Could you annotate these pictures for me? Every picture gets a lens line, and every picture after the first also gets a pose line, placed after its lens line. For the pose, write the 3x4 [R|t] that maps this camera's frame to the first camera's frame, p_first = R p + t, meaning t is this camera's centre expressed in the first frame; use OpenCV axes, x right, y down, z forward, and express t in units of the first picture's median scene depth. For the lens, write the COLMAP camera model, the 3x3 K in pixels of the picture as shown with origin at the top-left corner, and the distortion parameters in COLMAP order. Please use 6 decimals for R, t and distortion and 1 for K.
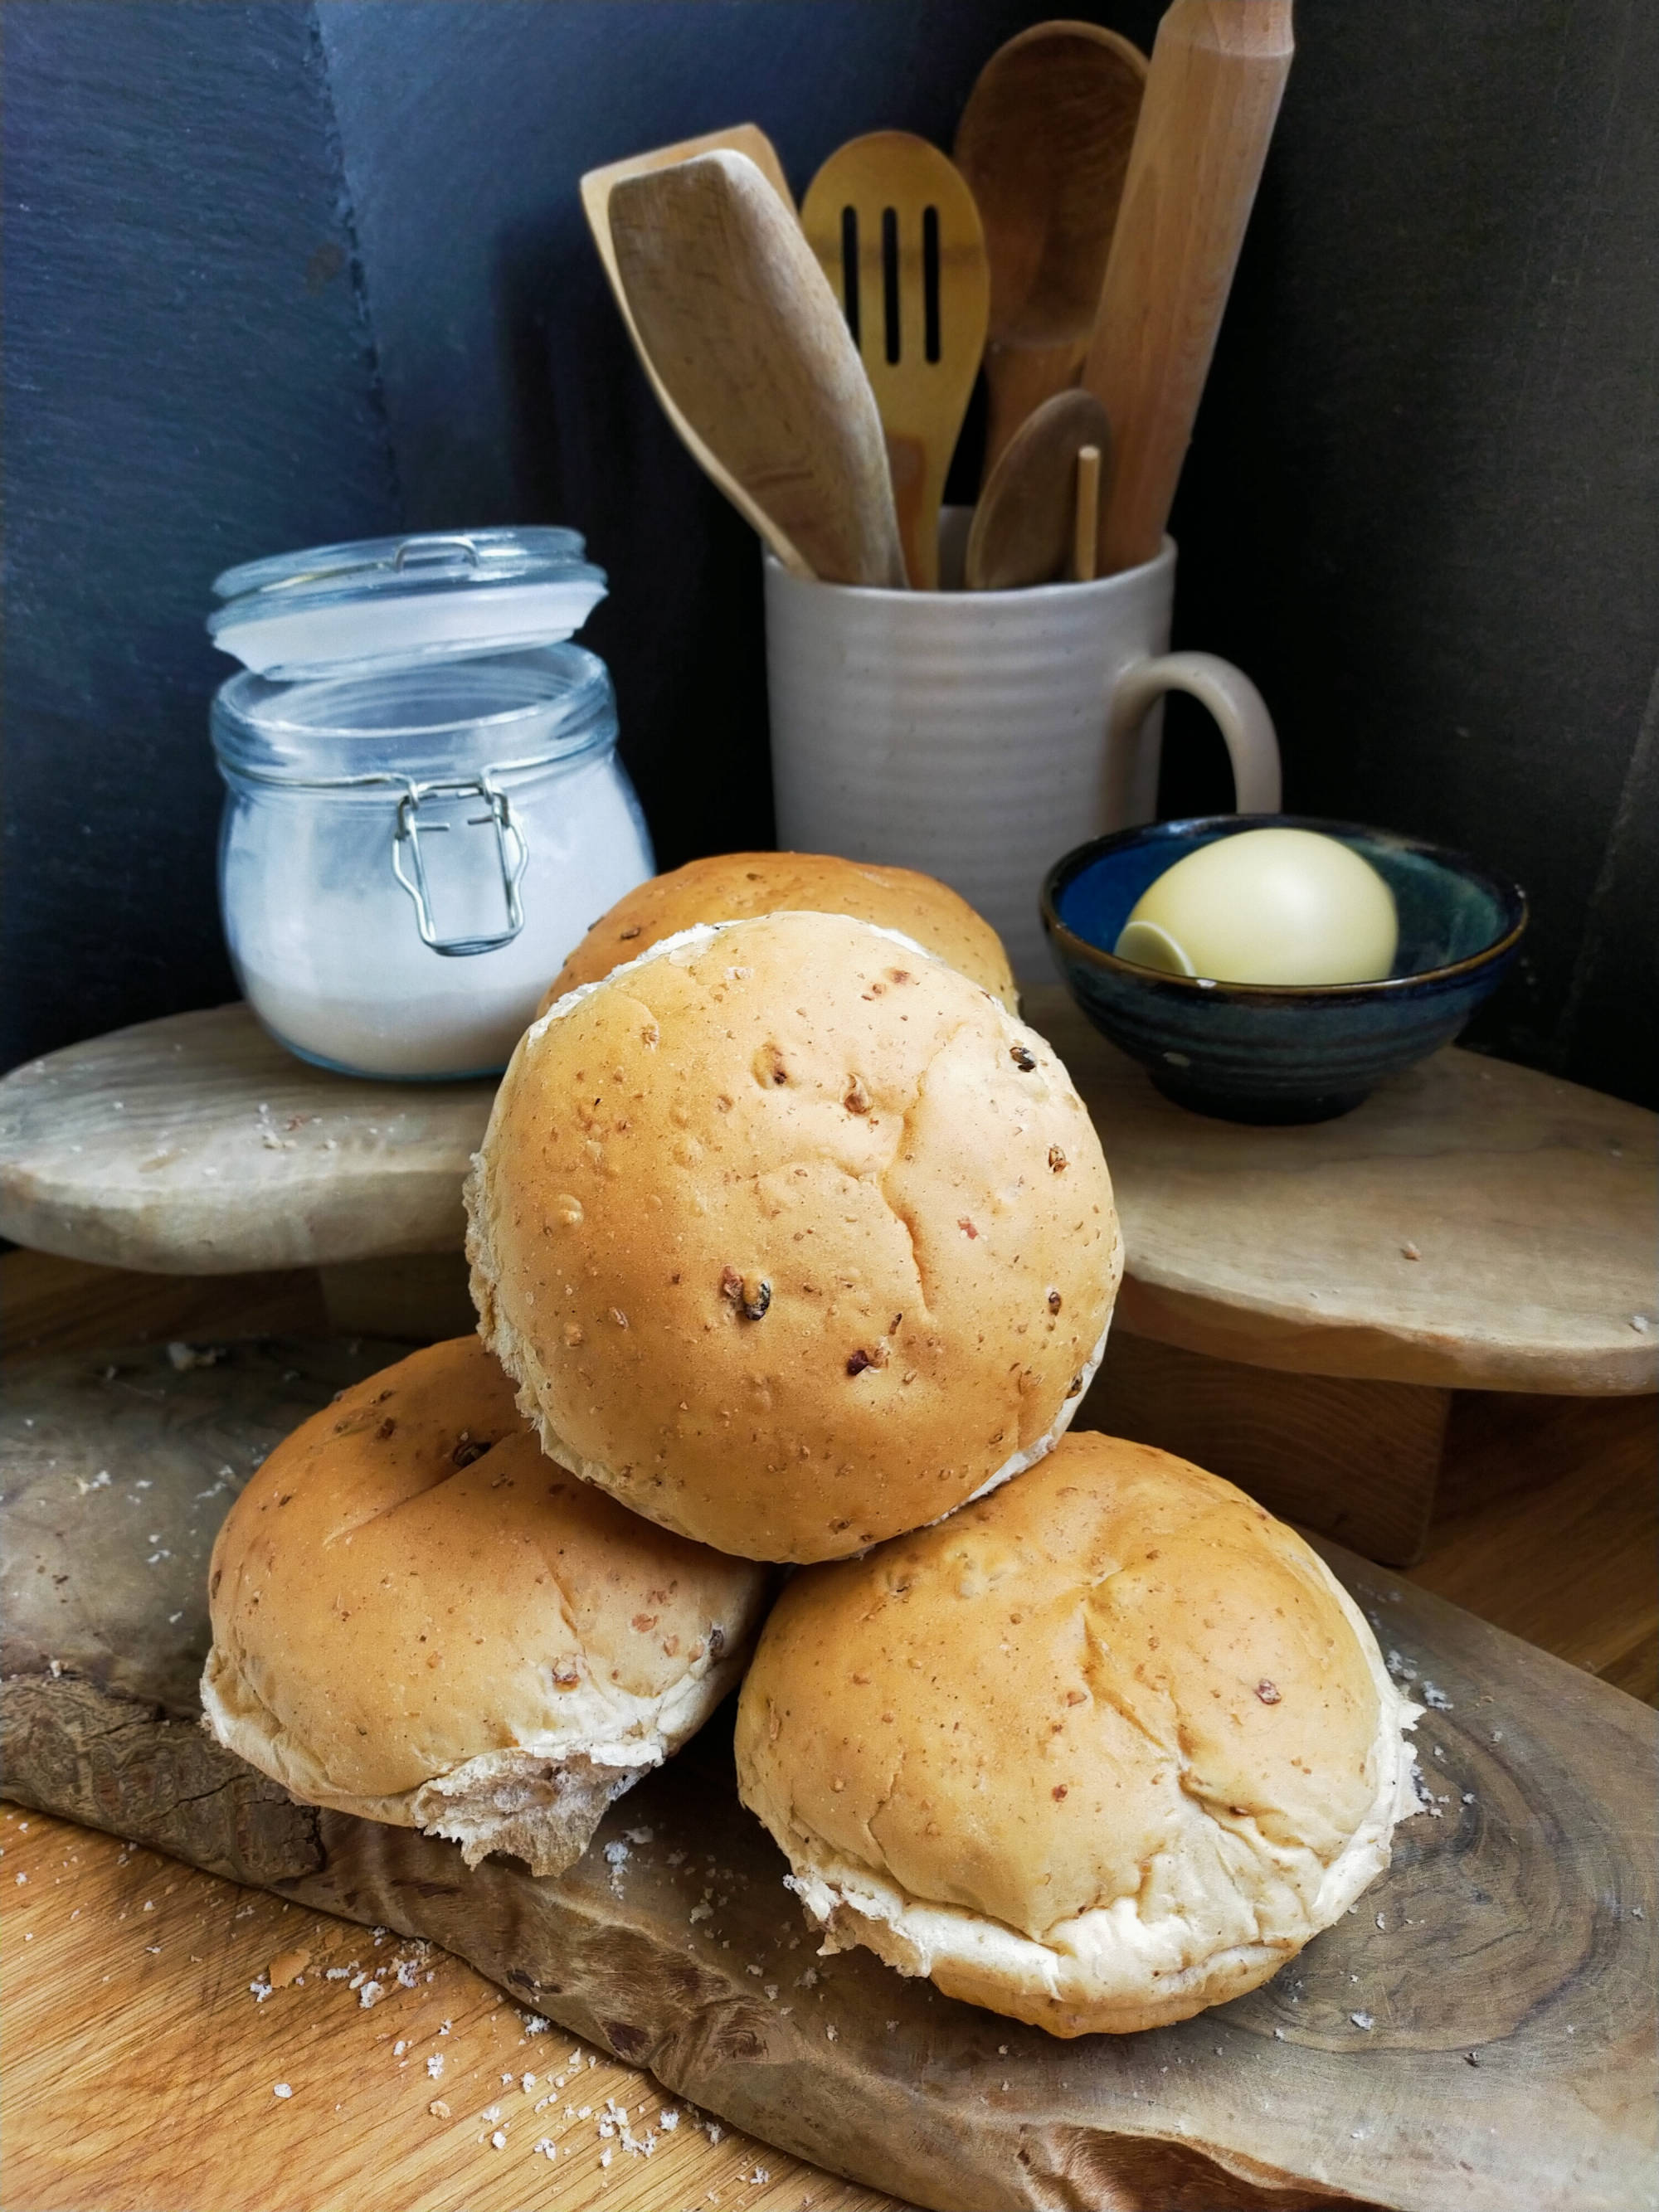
lens RADIAL K [[1708.3, 0, 826.3], [0, 1708.3, 1111.6], [0, 0, 1]] dist [-0.005801, 0.001789]
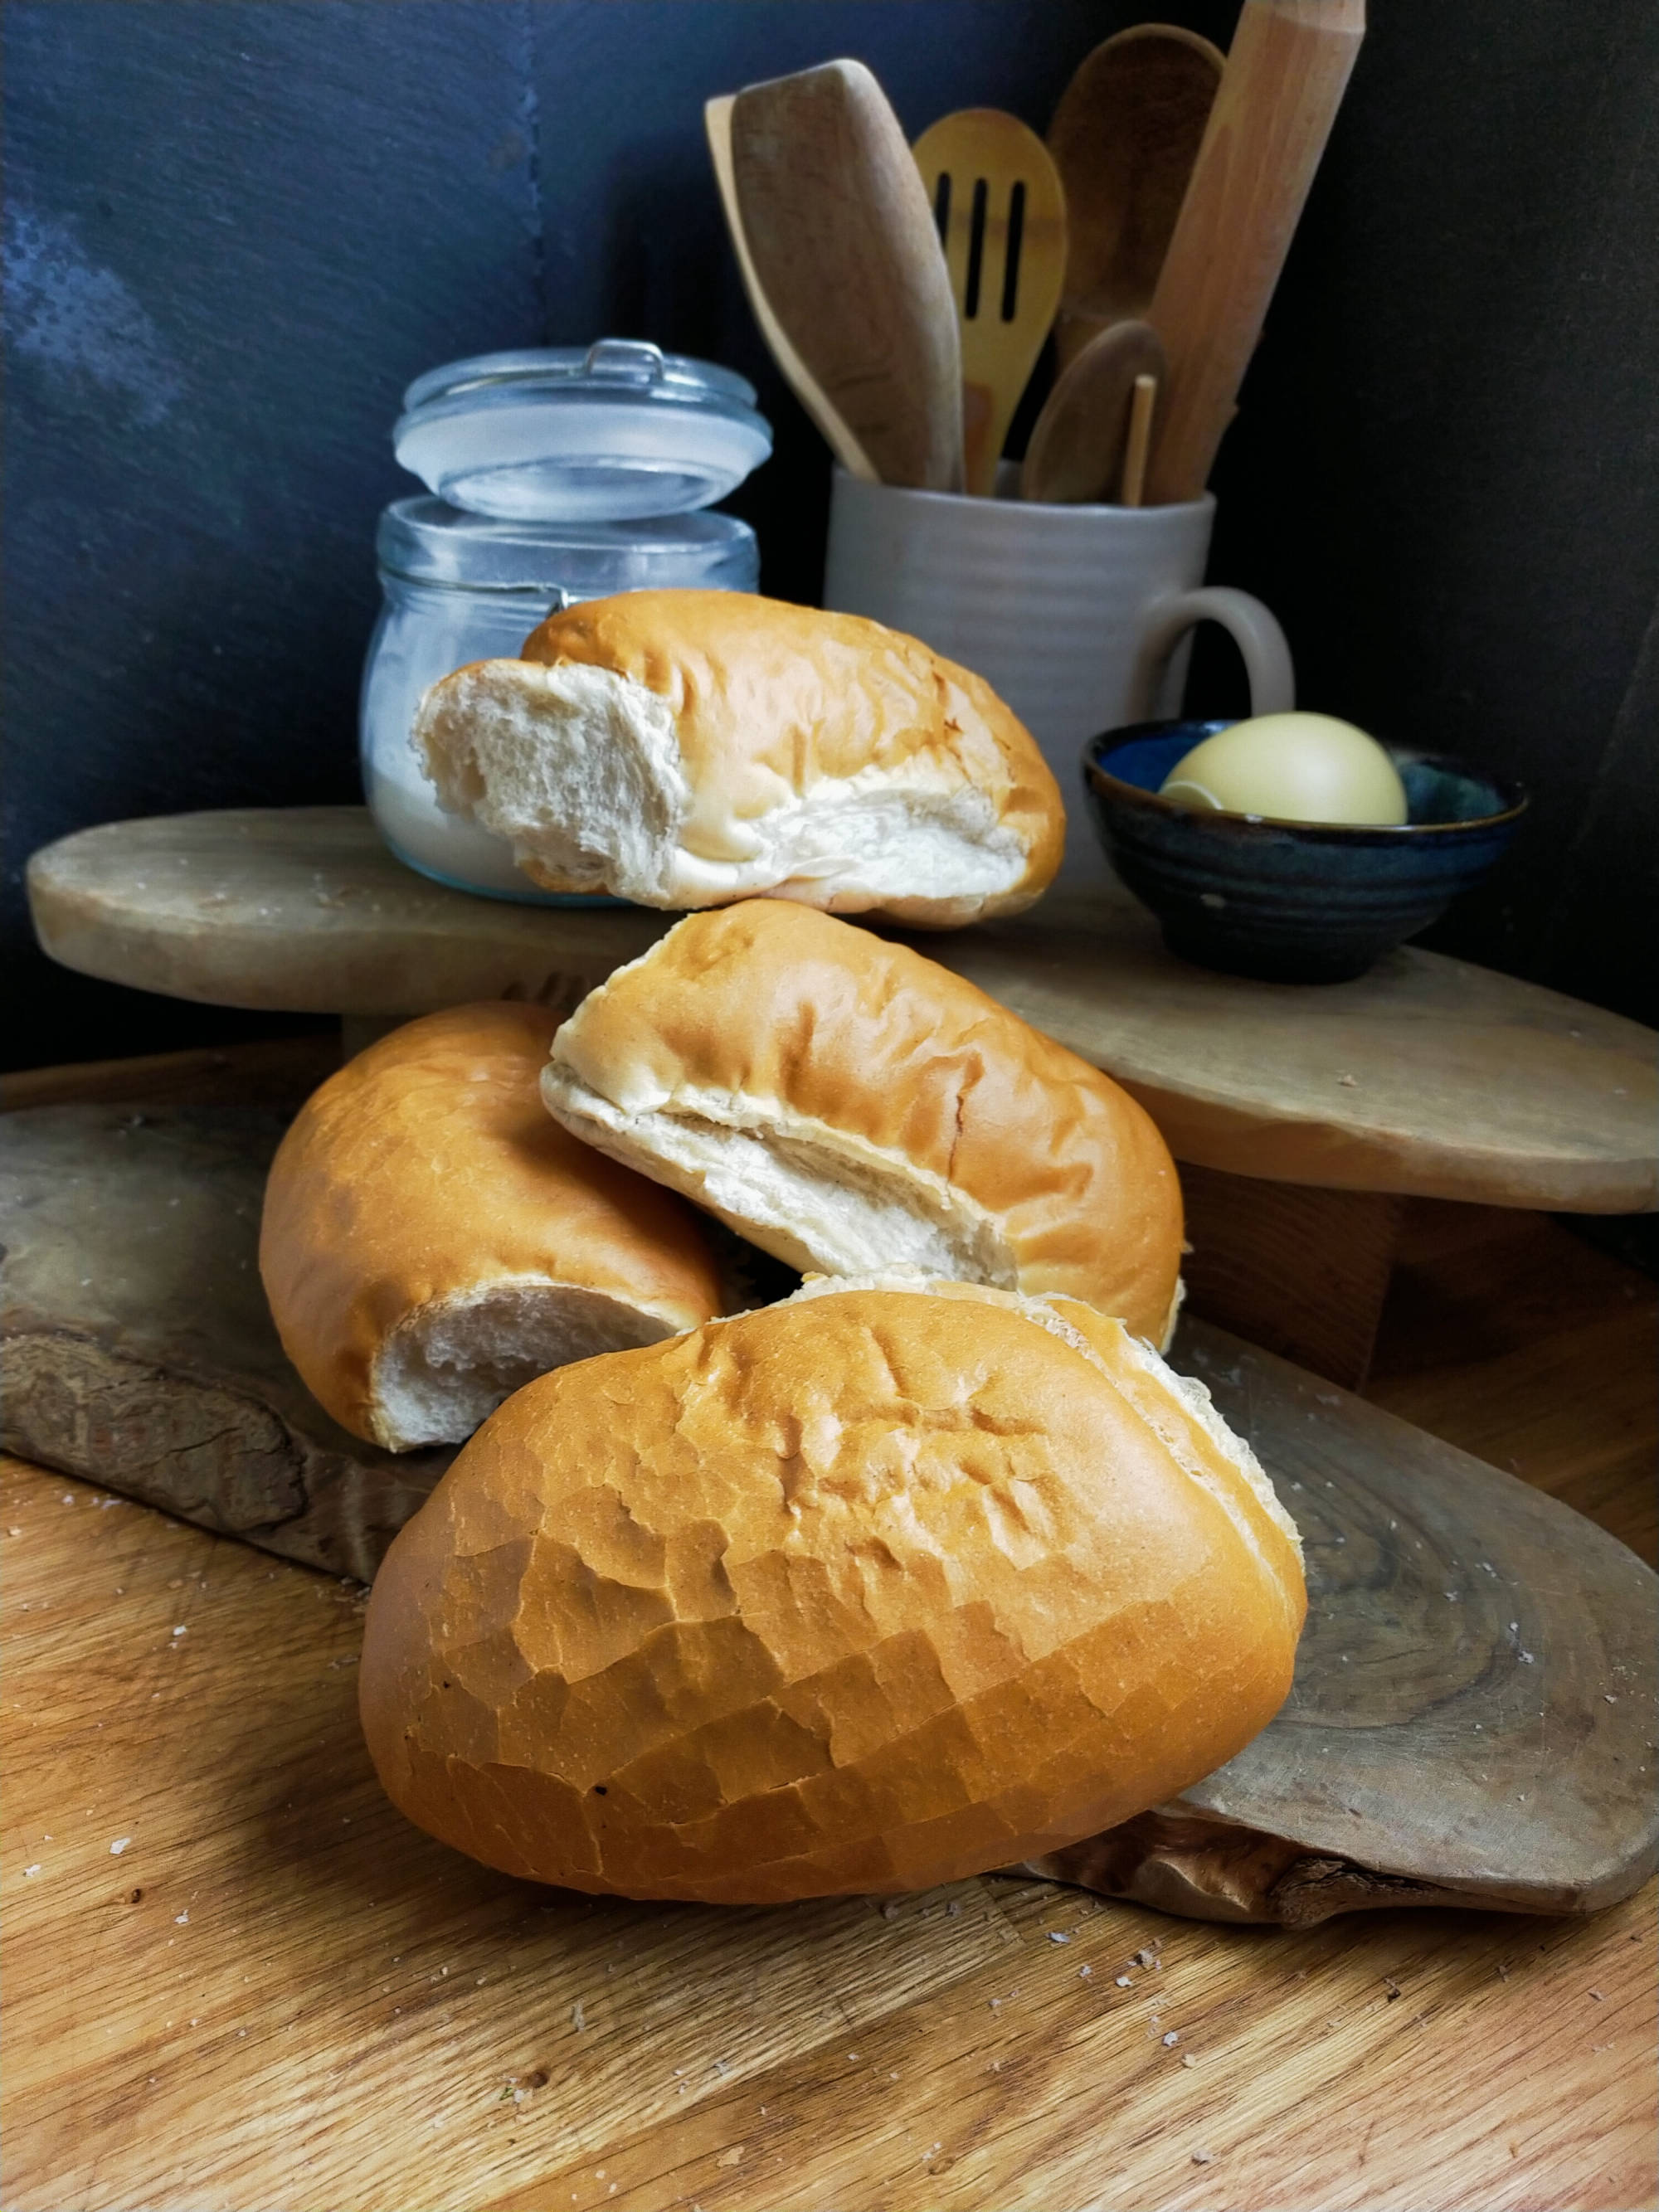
lens RADIAL K [[1713.1, 0, 829.5], [0, 1713.1, 1106.0], [0, 0, 1]] dist [0.001008, -0.000747]
pose [[0.994136, 0.107919, 0.006931, -0.005938], [-0.107183, 0.991811, -0.069444, 0.243912], [-0.014369, 0.068294, 0.997562, -0.080889]]
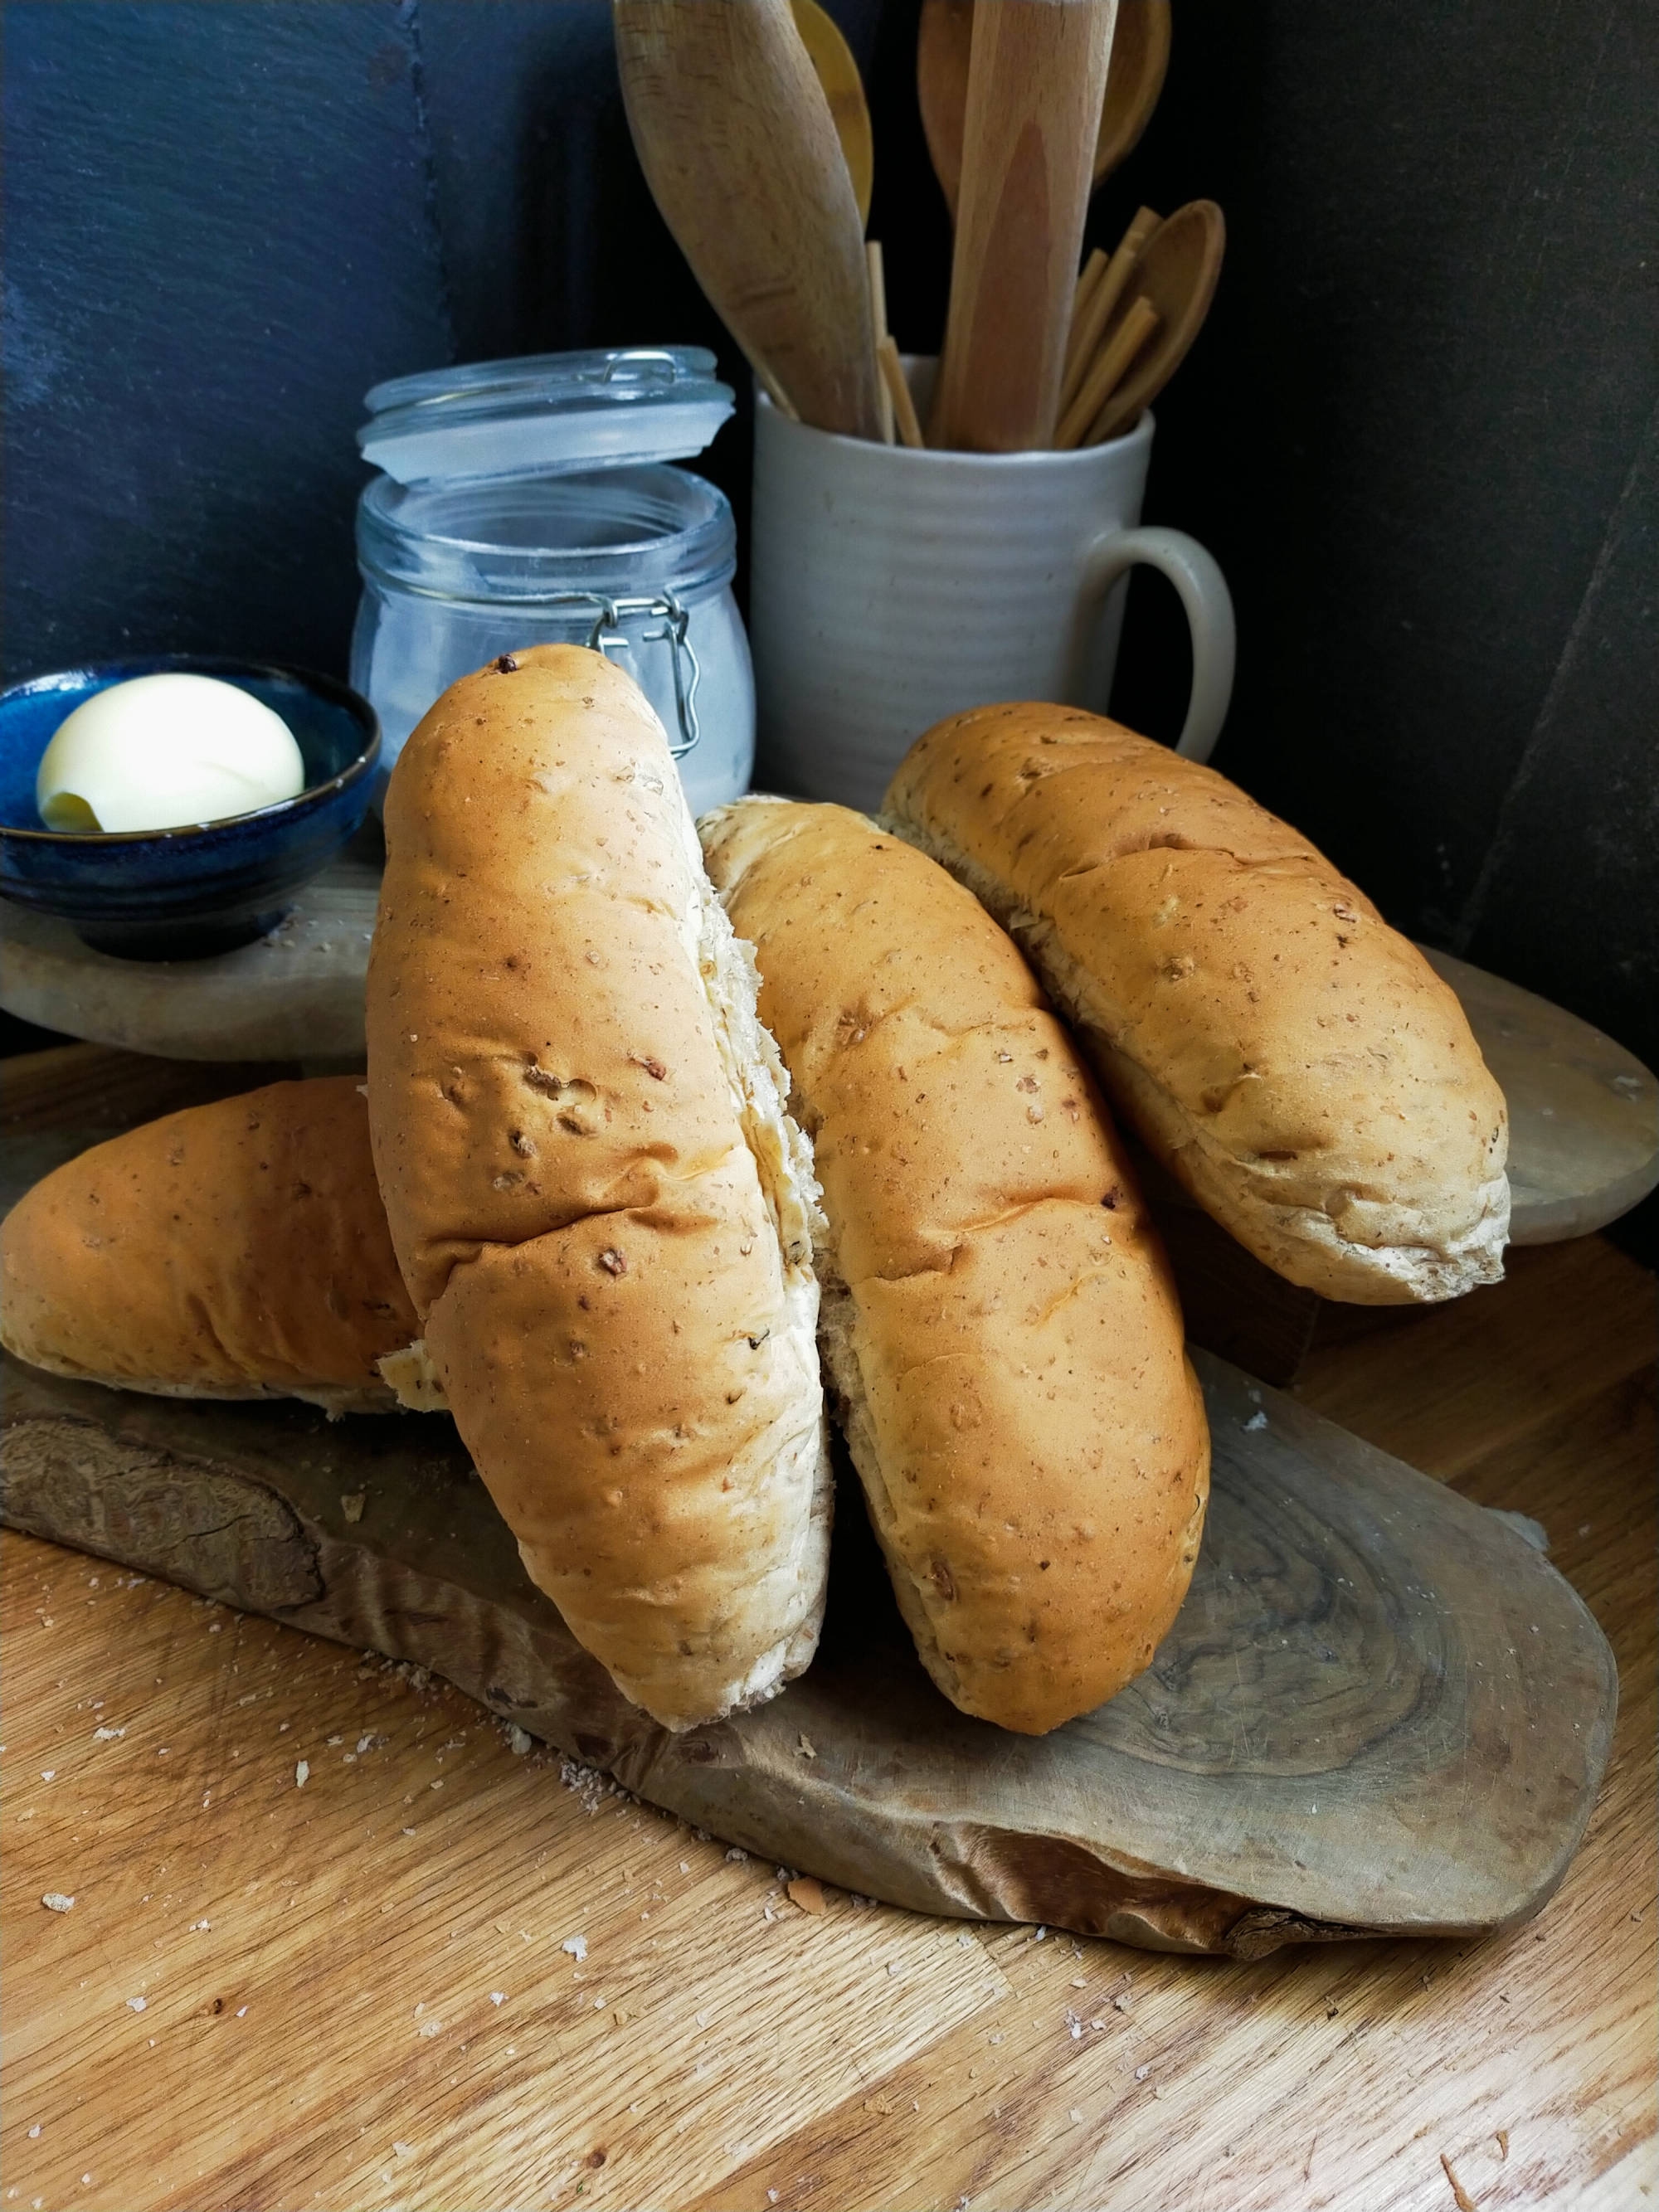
lens RADIAL K [[1713.1, 0, 829.5], [0, 1713.1, 1106.0], [0, 0, 1]] dist [0.001008, -0.000747]
pose [[0.996339, 0.058492, 0.062352, -0.053637], [-0.064345, 0.993260, 0.096404, -0.008476], [-0.056293, -0.100063, 0.993387, -0.111602]]
